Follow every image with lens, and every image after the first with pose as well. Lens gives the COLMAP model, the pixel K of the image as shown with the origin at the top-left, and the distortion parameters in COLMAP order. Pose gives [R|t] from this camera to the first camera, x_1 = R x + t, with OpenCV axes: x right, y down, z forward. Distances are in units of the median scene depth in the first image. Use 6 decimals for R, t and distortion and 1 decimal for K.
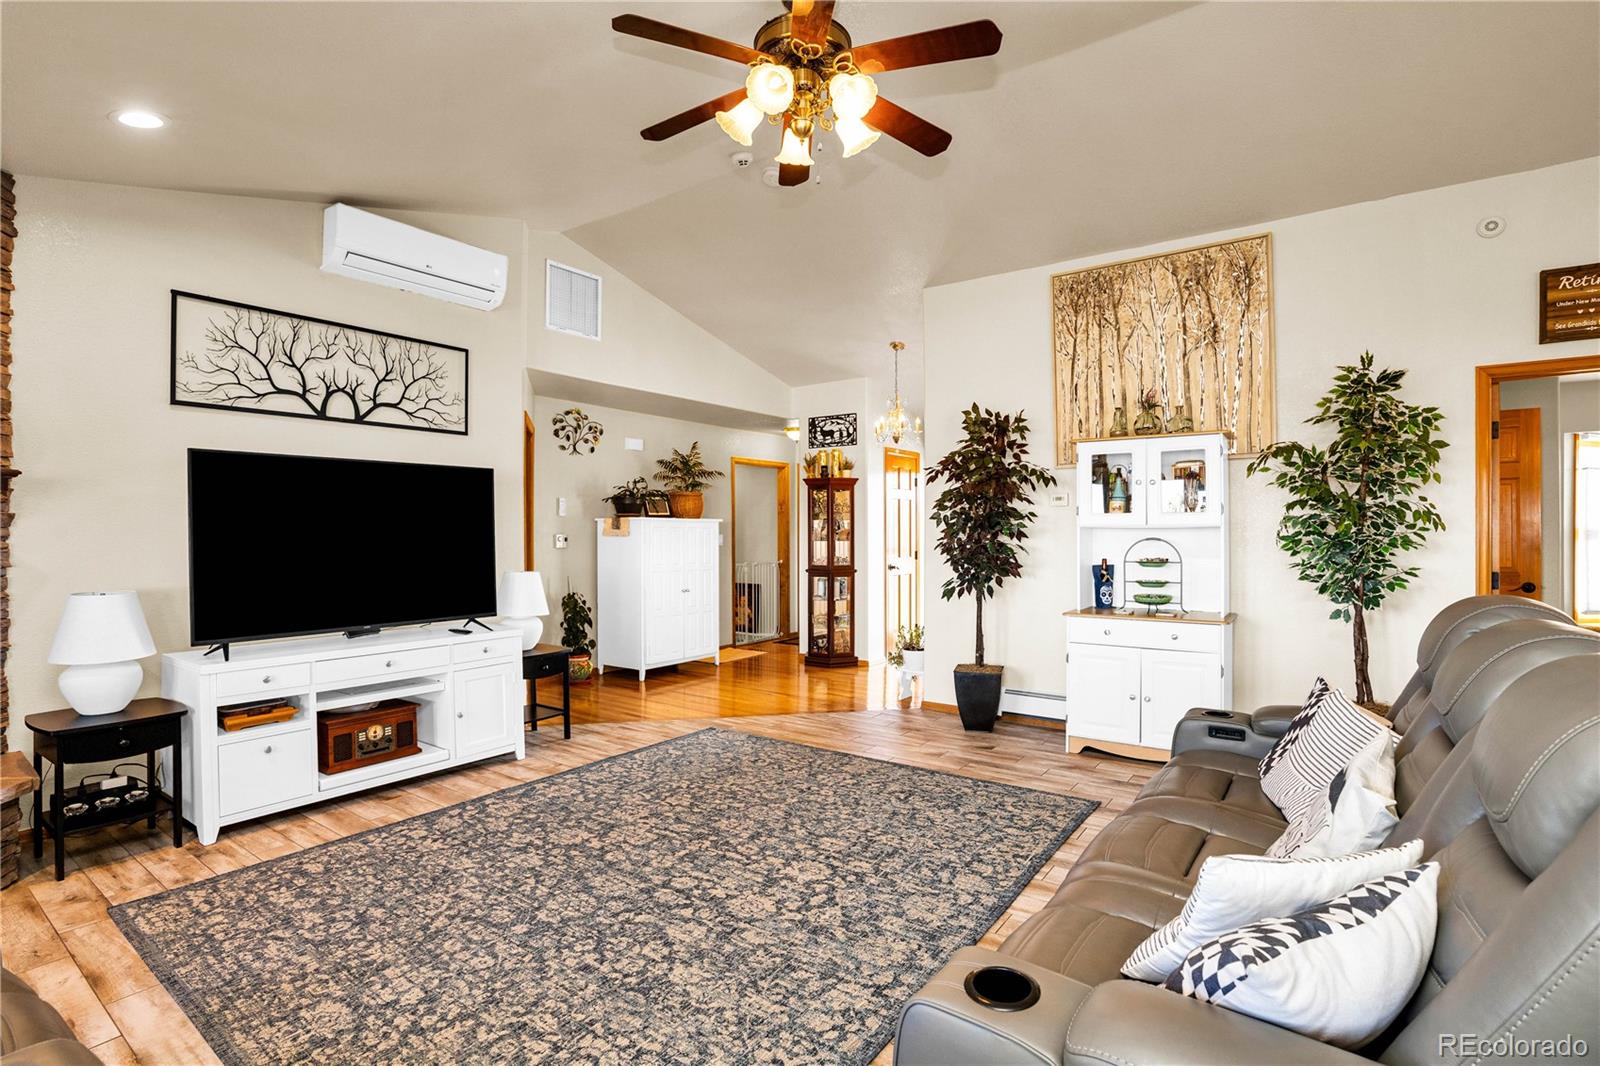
lens RADIAL K [[750.0, 0, 769.8], [0, 750.0, 528.9], [0, 0, 1]] dist [-0.074456, 0.026377]
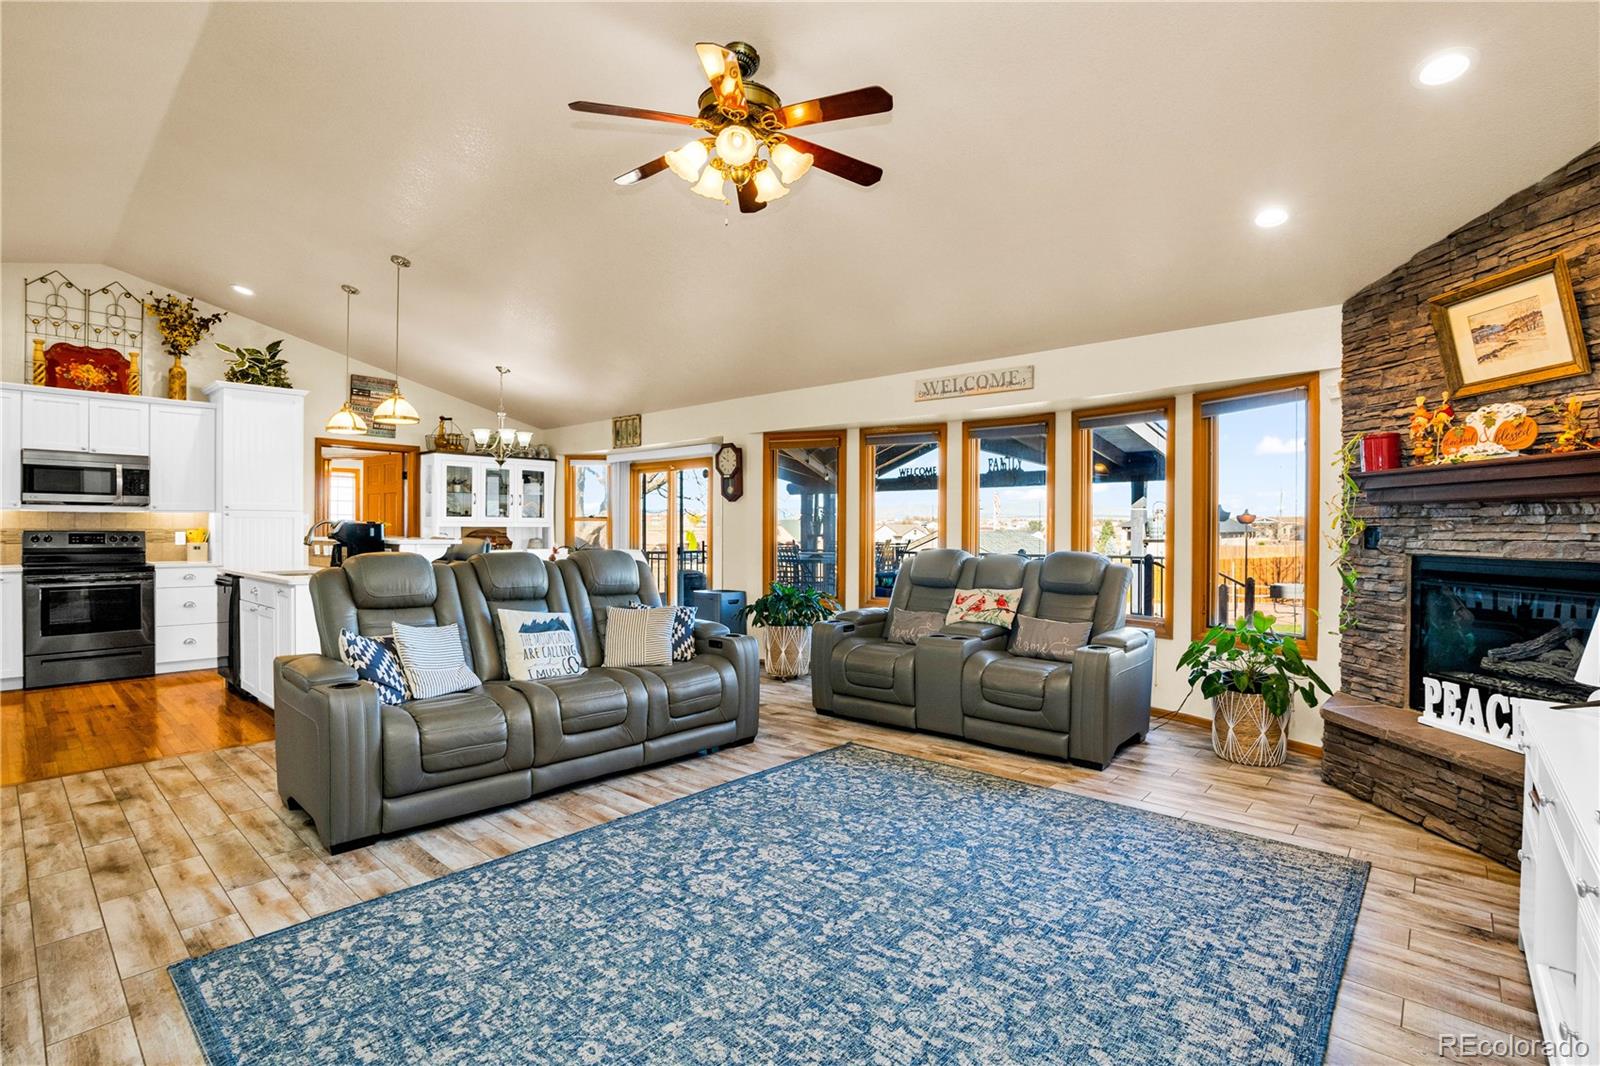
lens RADIAL K [[759.9, 0, 822.1], [0, 759.9, 528.4], [0, 0, 1]] dist [-0.071951, 0.025065]
pose [[-0.999432, -0.002003, 0.033626, -0.080403], [-0.002106, 0.999993, -0.003024, 0.016911], [-0.033620, -0.003093, -0.999430, 1.356459]]
